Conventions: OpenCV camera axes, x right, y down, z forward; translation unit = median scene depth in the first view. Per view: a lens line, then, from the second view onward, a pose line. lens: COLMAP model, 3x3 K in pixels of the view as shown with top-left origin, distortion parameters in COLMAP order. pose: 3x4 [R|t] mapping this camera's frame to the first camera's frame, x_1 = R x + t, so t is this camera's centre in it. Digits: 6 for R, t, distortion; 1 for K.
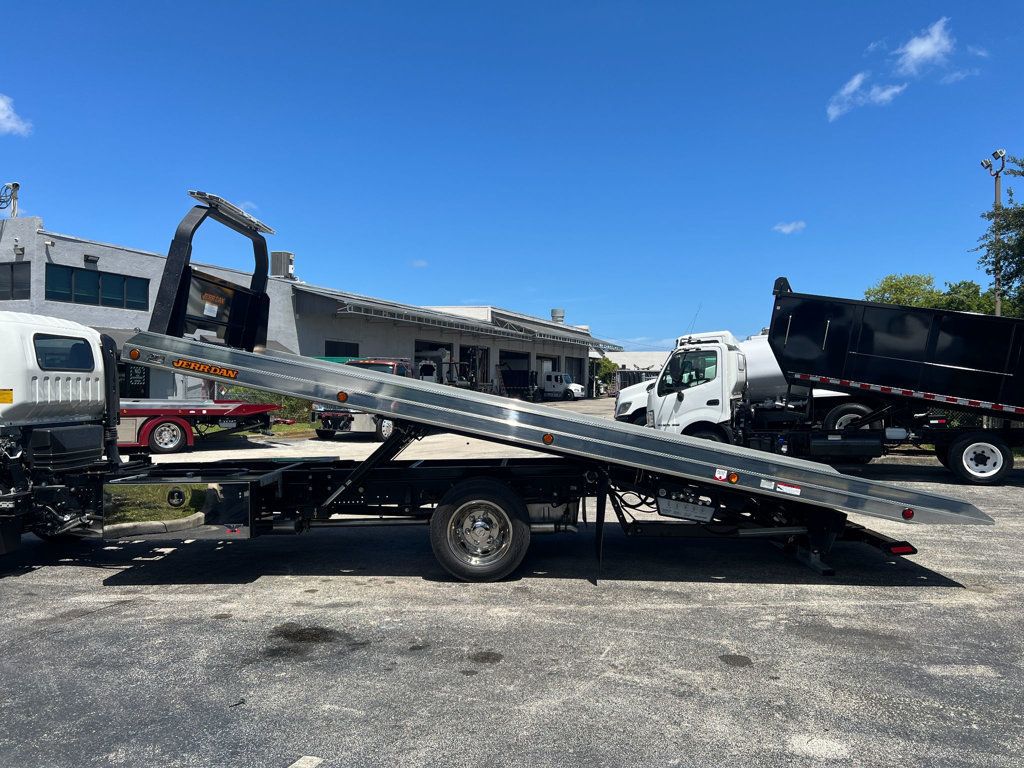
lens RADIAL K [[765.2, 0, 508.4], [0, 765.2, 382.2], [0, 0, 1]] dist [0.069548, -0.091070]
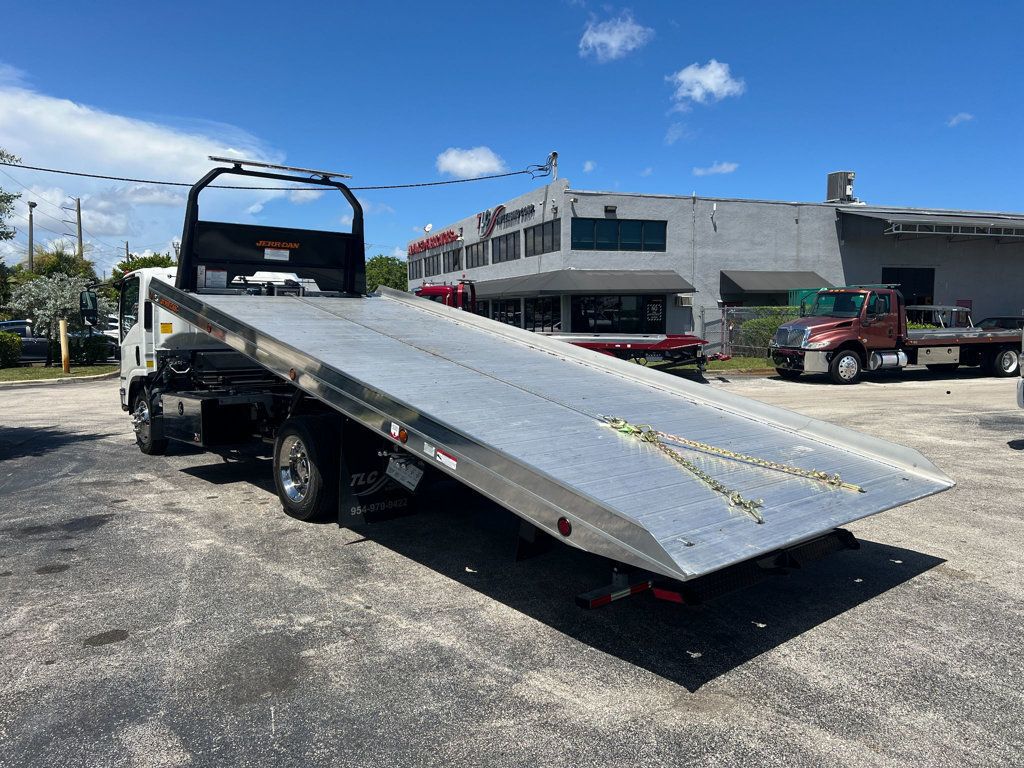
lens RADIAL K [[765.2, 0, 508.4], [0, 765.2, 382.2], [0, 0, 1]] dist [0.069548, -0.091070]
pose [[0.668785, 0.048839, -0.741850, 0.213767], [0.012509, 0.996959, 0.076911, 0.004043], [0.743351, -0.060717, 0.666140, 0.138600]]
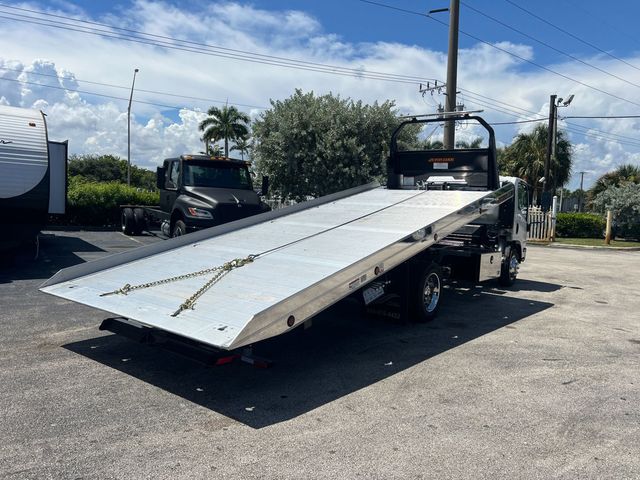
lens RADIAL K [[484.4, 0, 321.2], [0, 484.4, 231.4], [0, 0, 1]] dist [0.021112, -0.006758]
pose [[-0.566614, 0.023265, -0.823655, 0.241651], [-0.039864, 0.997657, 0.055604, 0.005041], [0.823018, 0.064340, -0.564359, 0.447025]]
